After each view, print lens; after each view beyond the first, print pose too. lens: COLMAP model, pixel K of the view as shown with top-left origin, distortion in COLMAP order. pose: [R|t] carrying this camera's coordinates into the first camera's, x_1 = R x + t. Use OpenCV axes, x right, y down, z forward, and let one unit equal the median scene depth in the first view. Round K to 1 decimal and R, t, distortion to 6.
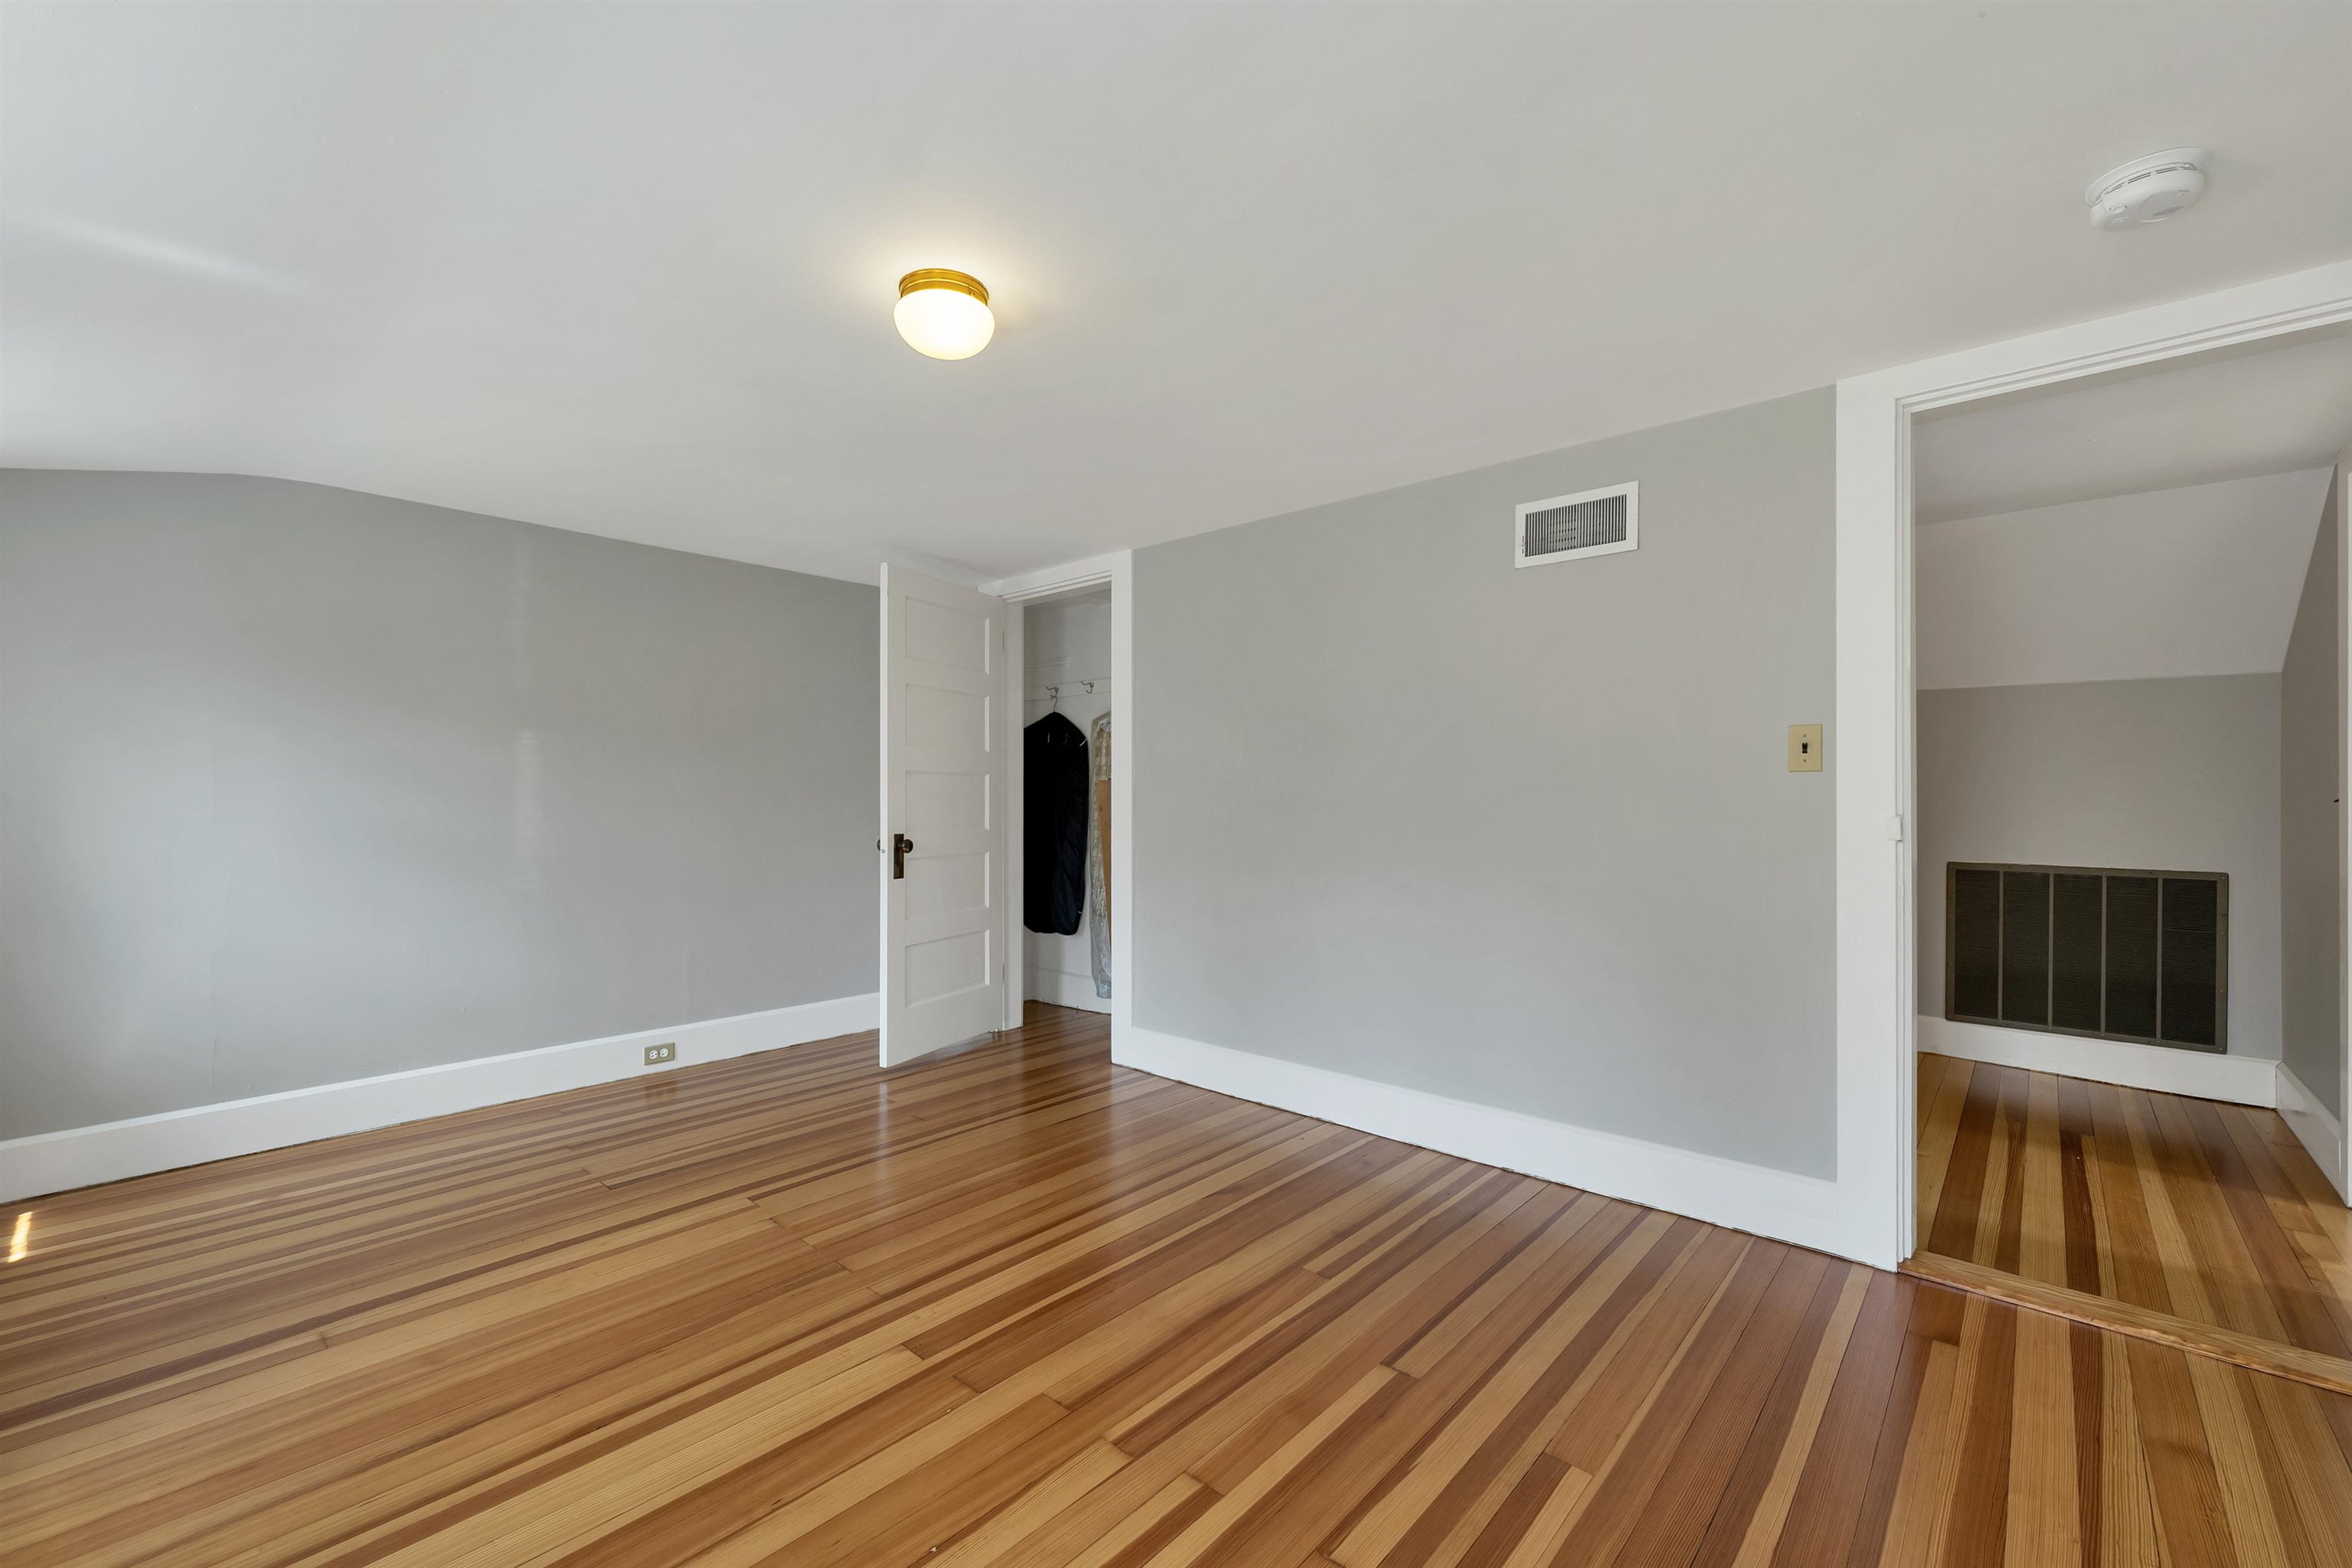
lens RADIAL K [[990.8, 0, 1177.1], [0, 990.8, 796.3], [0, 0, 1]] dist [-0.000327, 0.000066]
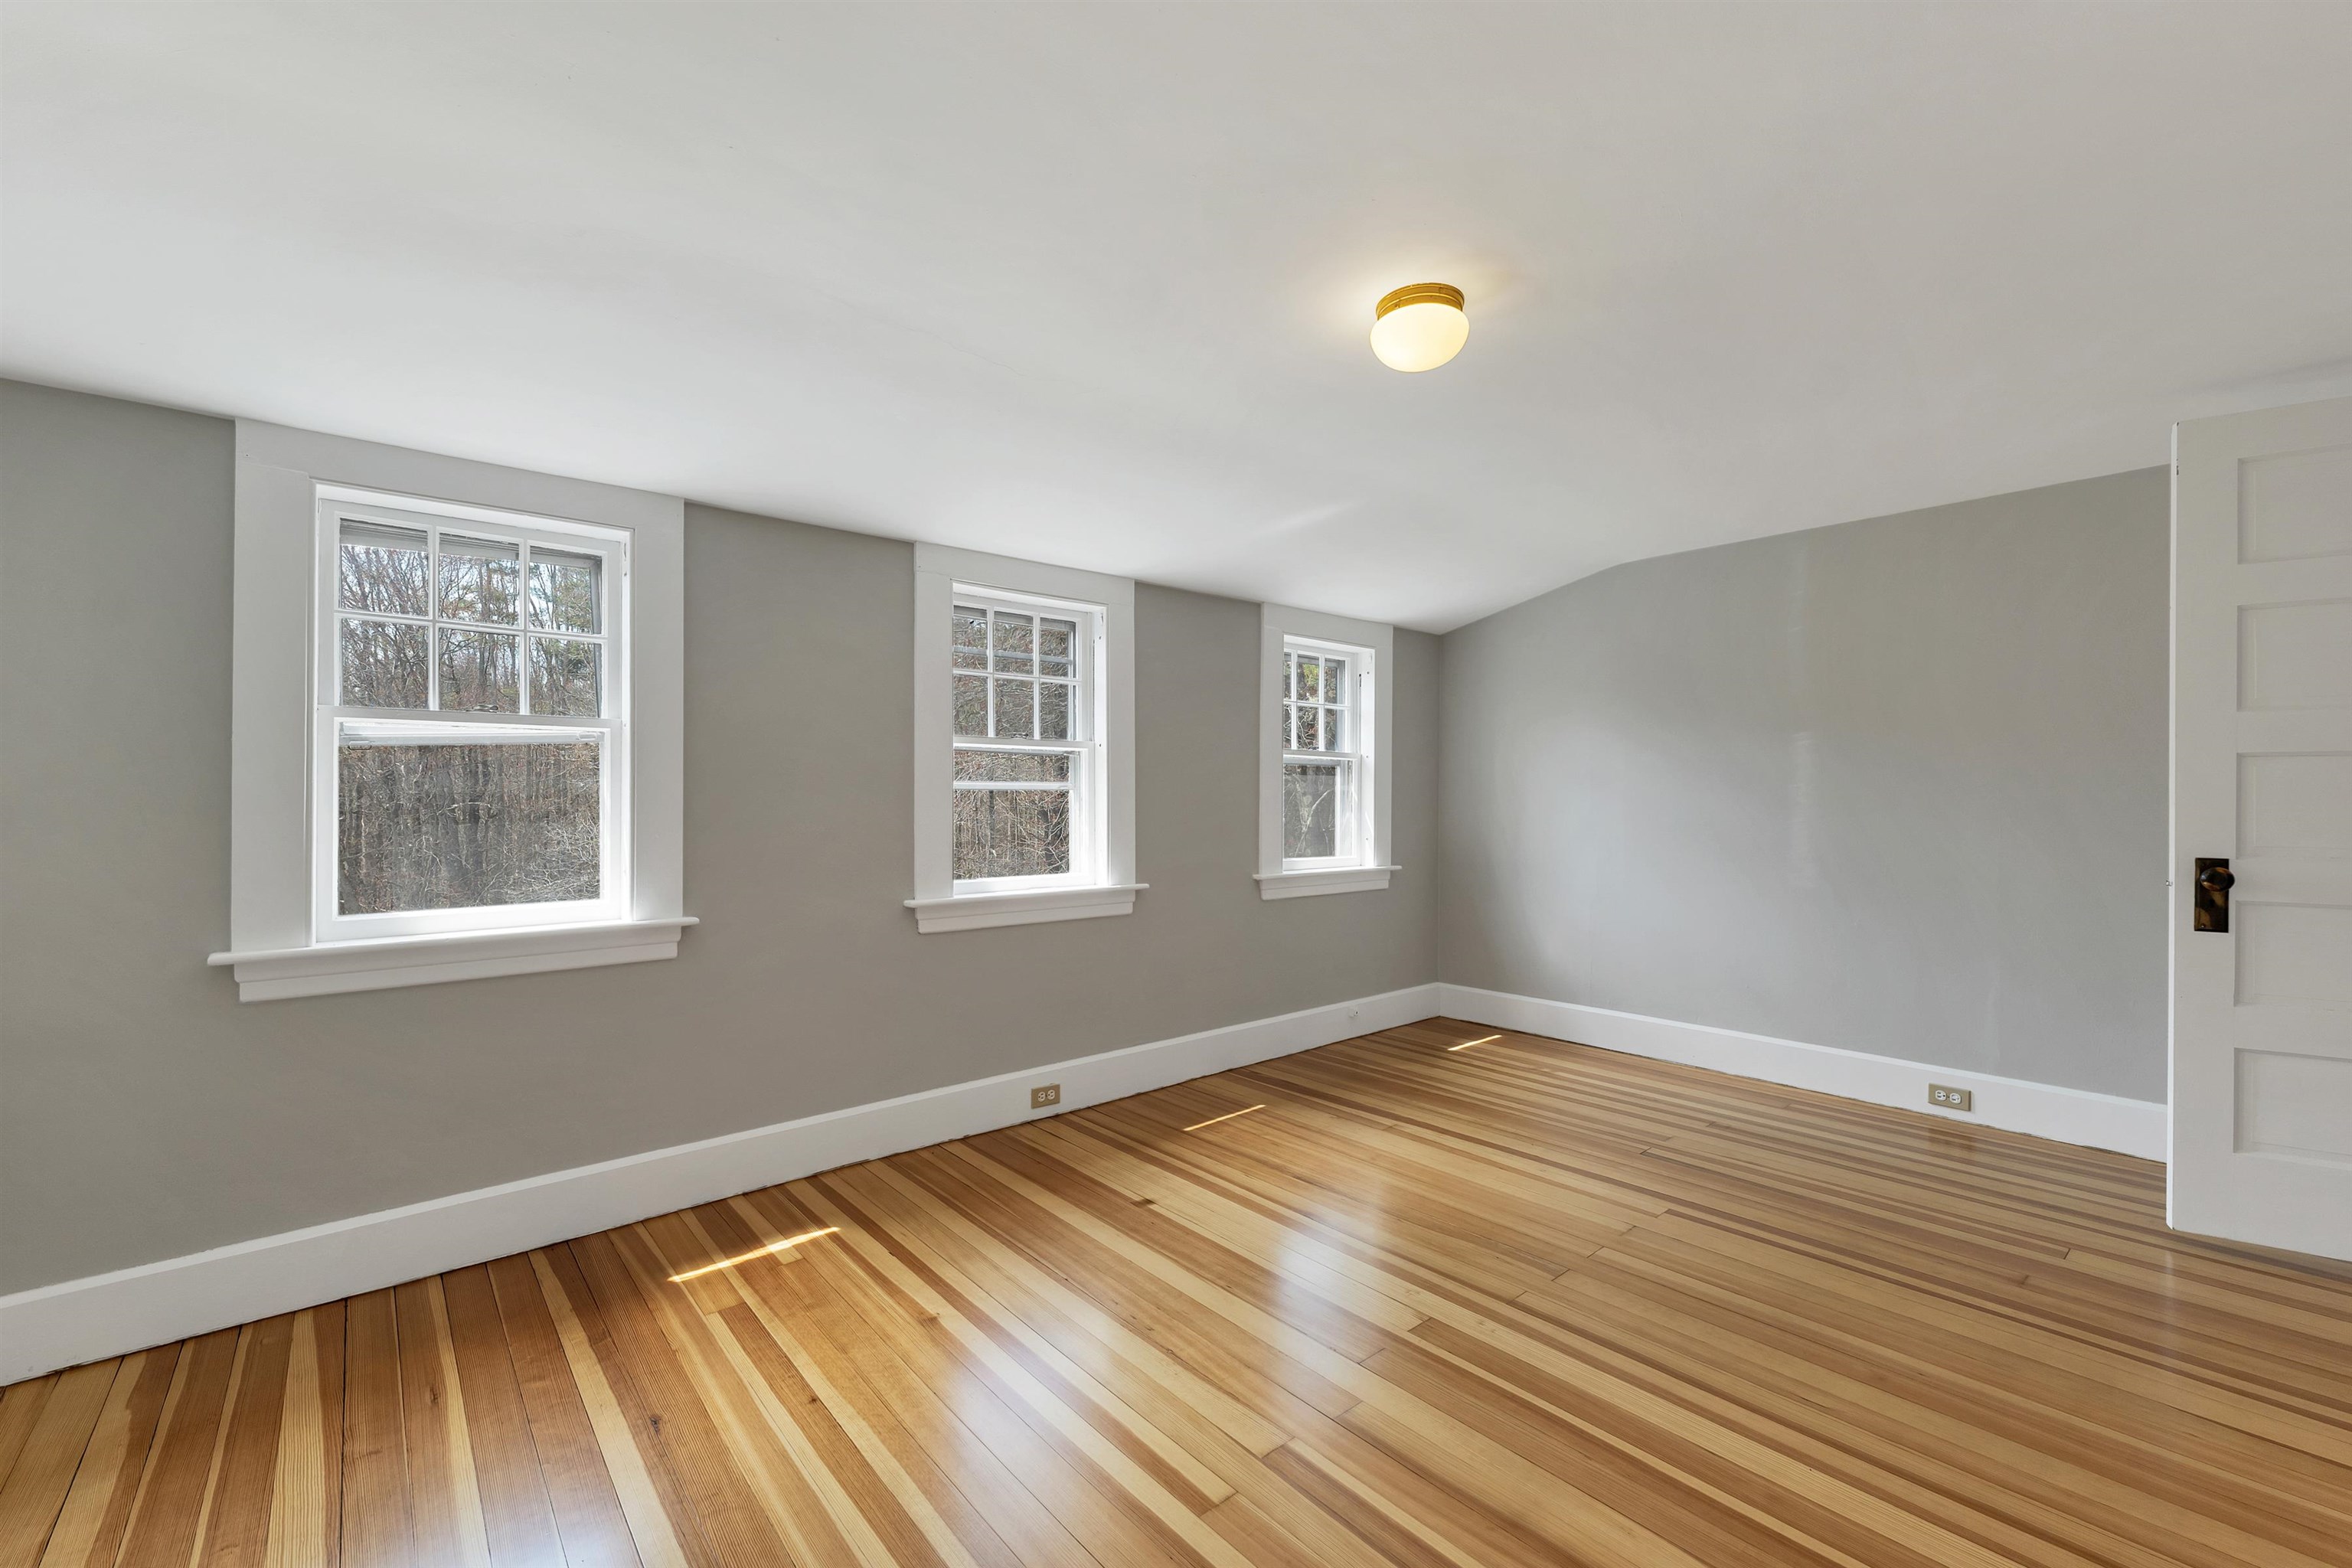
lens RADIAL K [[990.8, 0, 1176.2], [0, 990.8, 792.2], [0, 0, 1]] dist [-0.000327, 0.000066]
pose [[-0.161196, -0.000918, -0.986922, 0.481052], [0.000578, 0.999999, -0.001024, -0.002966], [0.986922, -0.000735, -0.161195, 0.538712]]
